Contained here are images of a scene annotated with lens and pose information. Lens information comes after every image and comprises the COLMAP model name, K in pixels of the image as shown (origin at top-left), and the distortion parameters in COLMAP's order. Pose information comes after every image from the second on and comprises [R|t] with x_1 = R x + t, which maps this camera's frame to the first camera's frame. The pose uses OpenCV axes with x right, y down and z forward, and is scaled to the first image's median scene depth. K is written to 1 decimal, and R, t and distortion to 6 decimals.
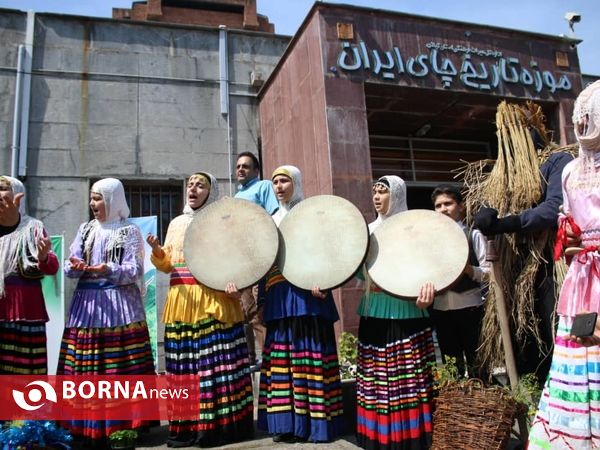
lens RADIAL K [[575.5, 0, 299.6], [0, 575.5, 227.3], [0, 0, 1]] dist [-0.095277, 0.000000]
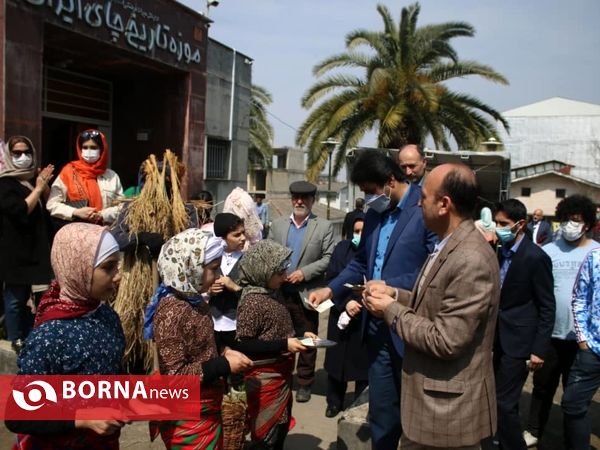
lens RADIAL K [[552.1, 0, 304.5], [0, 552.1, 226.1], [0, 0, 1]] dist [-0.150106, 0.119715]
pose [[0.637622, 0.020661, 0.770073, -0.263717], [-0.195793, 0.971160, 0.136061, -0.117914], [-0.745053, -0.237530, 0.623278, 0.041873]]
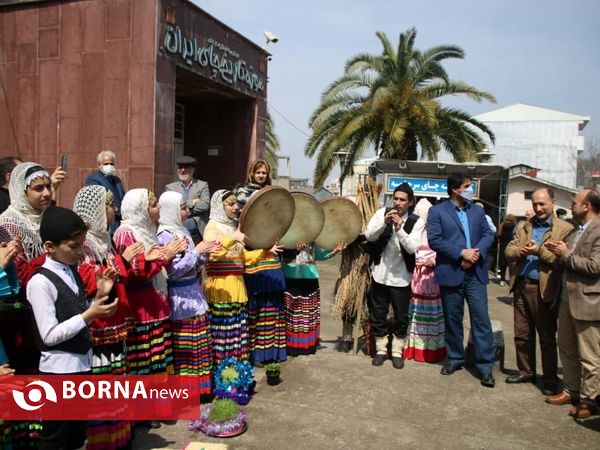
lens RADIAL K [[552.1, 0, 301.4], [0, 552.1, 222.0], [0, 0, 1]] dist [-0.150106, 0.119715]
pose [[0.585213, 0.023345, 0.810543, -0.600036], [-0.192281, 0.975071, 0.110744, -0.100751], [-0.787752, -0.220661, 0.575113, 0.063761]]
